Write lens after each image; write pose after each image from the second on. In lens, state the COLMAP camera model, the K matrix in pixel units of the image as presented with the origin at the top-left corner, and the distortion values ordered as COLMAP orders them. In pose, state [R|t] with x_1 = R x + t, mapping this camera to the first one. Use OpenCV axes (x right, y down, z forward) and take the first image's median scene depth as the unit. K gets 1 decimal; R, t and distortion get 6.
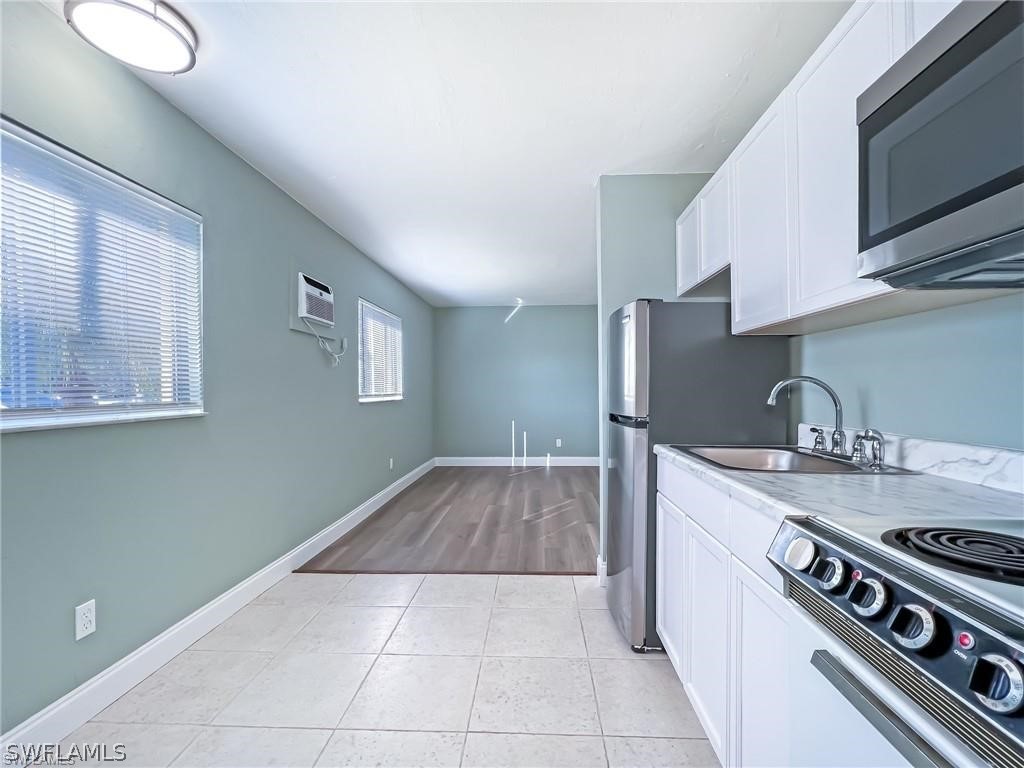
lens RADIAL K [[472.2, 0, 513.4], [0, 472.2, 387.7], [0, 0, 1]] dist [-0.016555, 0.001538]
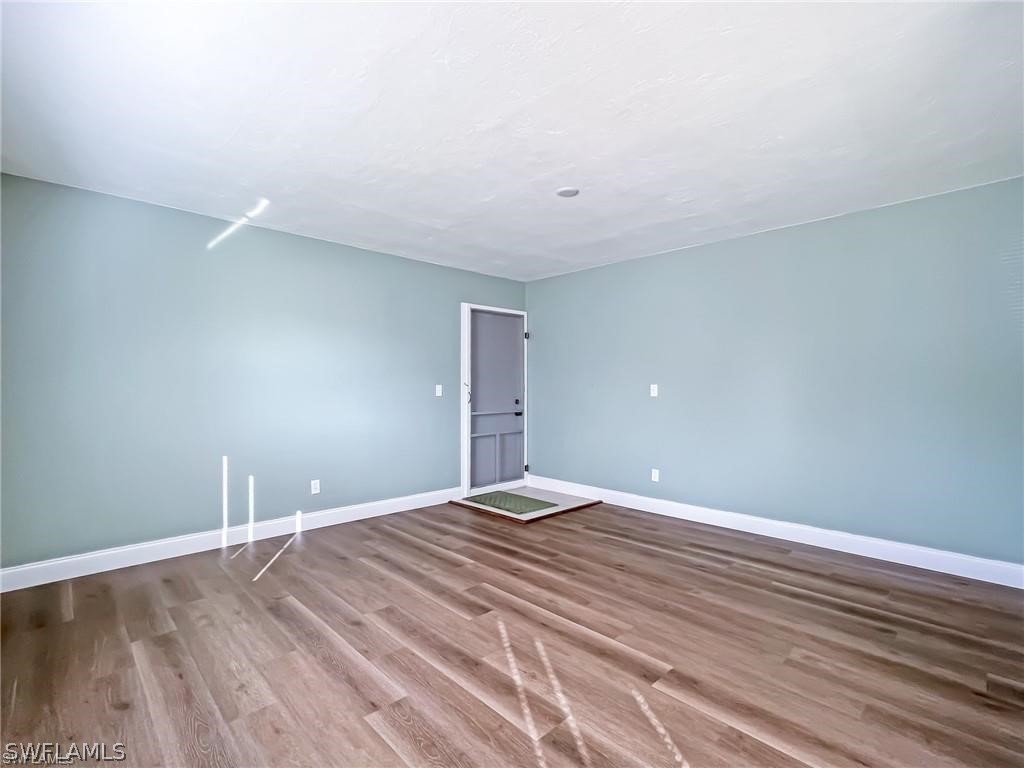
lens RADIAL K [[472.2, 0, 515.9], [0, 472.2, 389.3], [0, 0, 1]] dist [-0.016555, 0.001538]
pose [[0.674602, 0.002465, 0.738177, -0.369280], [-0.006709, 0.999974, 0.002792, -0.005169], [-0.738151, -0.006836, 0.674601, 1.048323]]
